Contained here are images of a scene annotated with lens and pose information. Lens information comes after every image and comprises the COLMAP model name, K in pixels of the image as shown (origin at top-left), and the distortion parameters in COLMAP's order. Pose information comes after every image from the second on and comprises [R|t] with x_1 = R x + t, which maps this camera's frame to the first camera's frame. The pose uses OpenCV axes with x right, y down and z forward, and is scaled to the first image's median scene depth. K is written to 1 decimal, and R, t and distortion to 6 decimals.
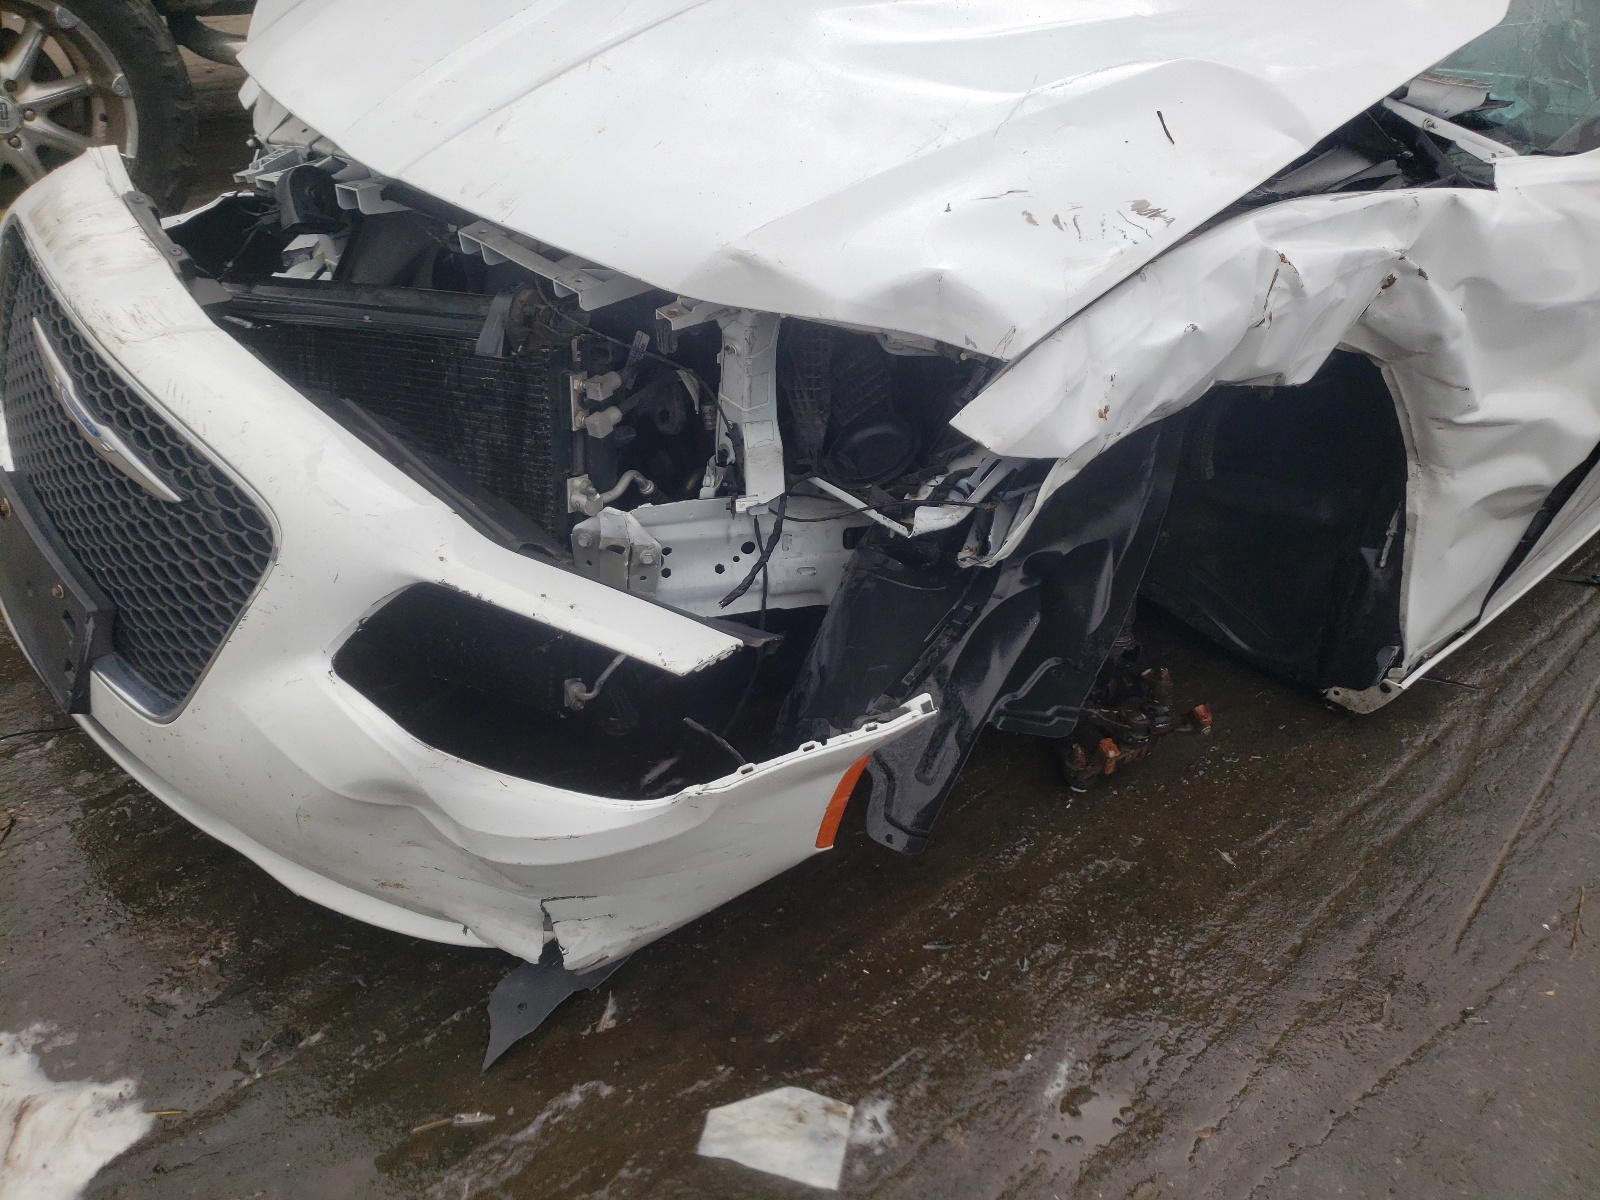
lens RADIAL K [[1274.0, 0, 767.4], [0, 1274.0, 597.3], [0, 0, 1]] dist [-0.024096, 0.027098]
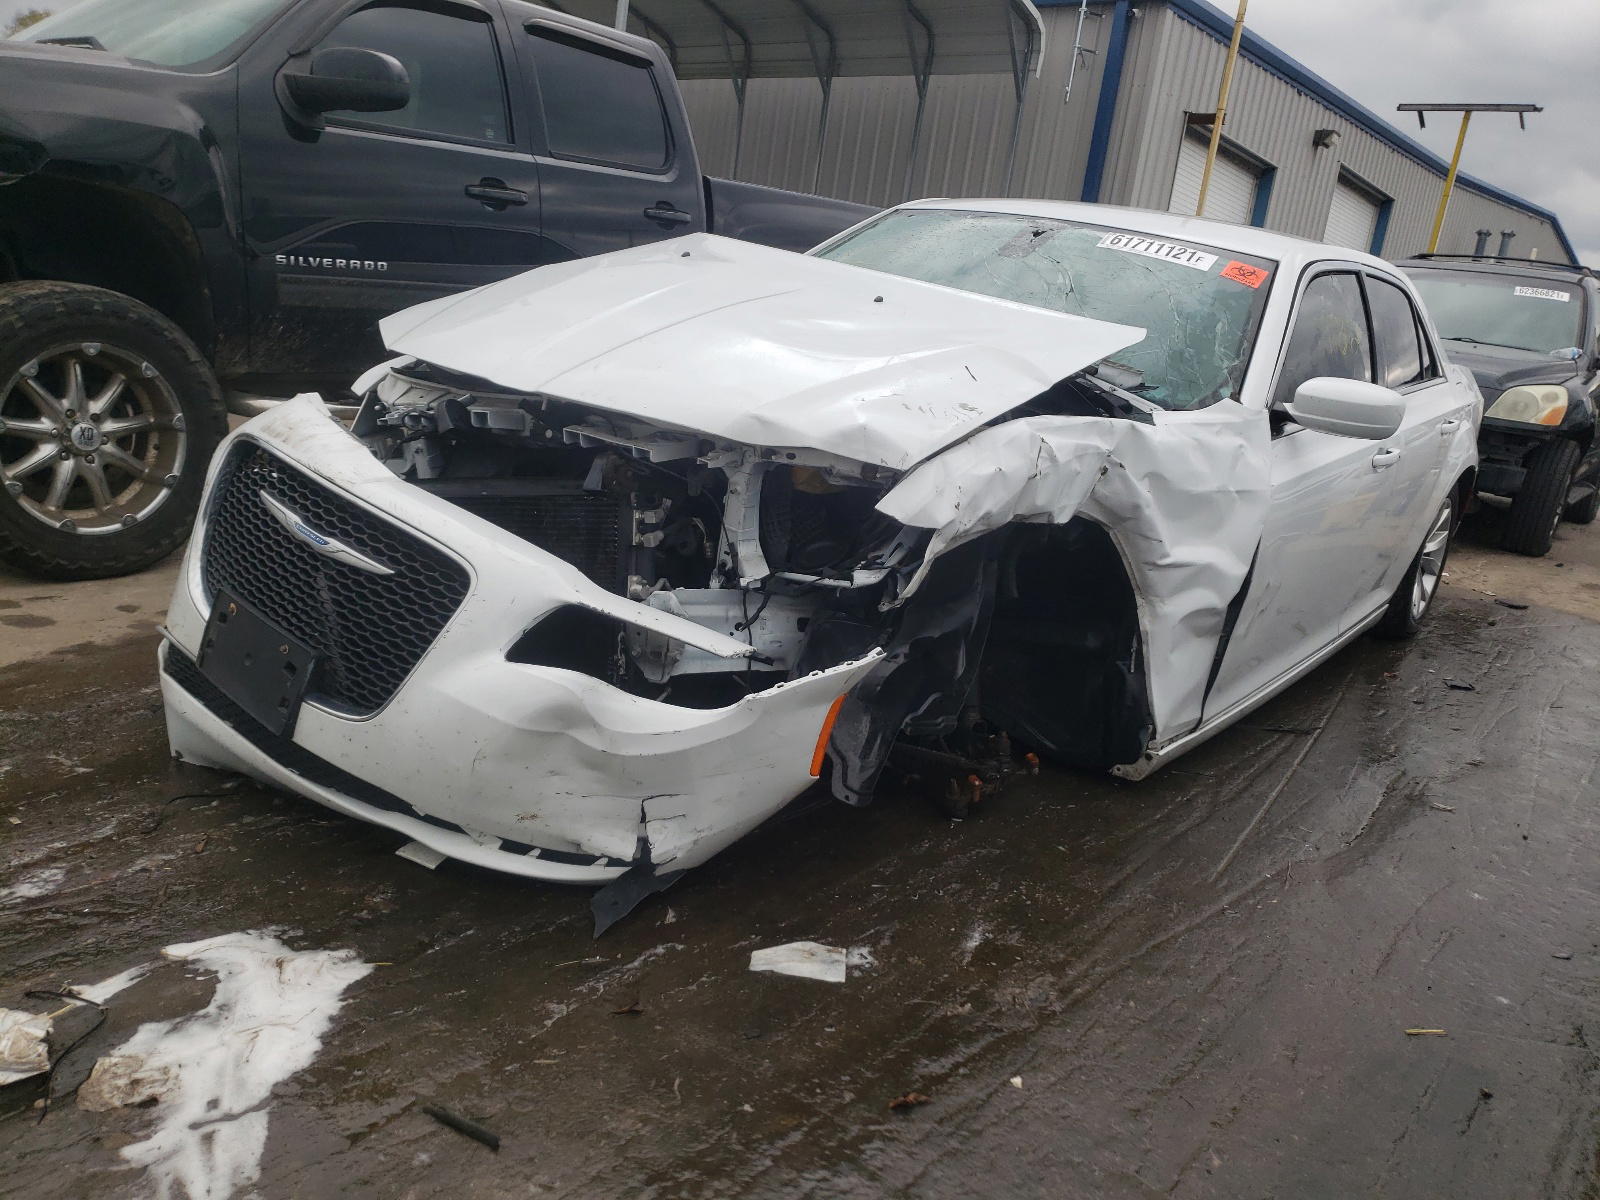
lens RADIAL K [[1274.0, 0, 767.4], [0, 1274.0, 597.3], [0, 0, 1]] dist [-0.024096, 0.027098]
pose [[0.986916, -0.009344, 0.160966, -0.241110], [0.062775, 0.941814, -0.330220, 0.462459], [-0.148514, 0.336004, 0.930078, -0.480984]]
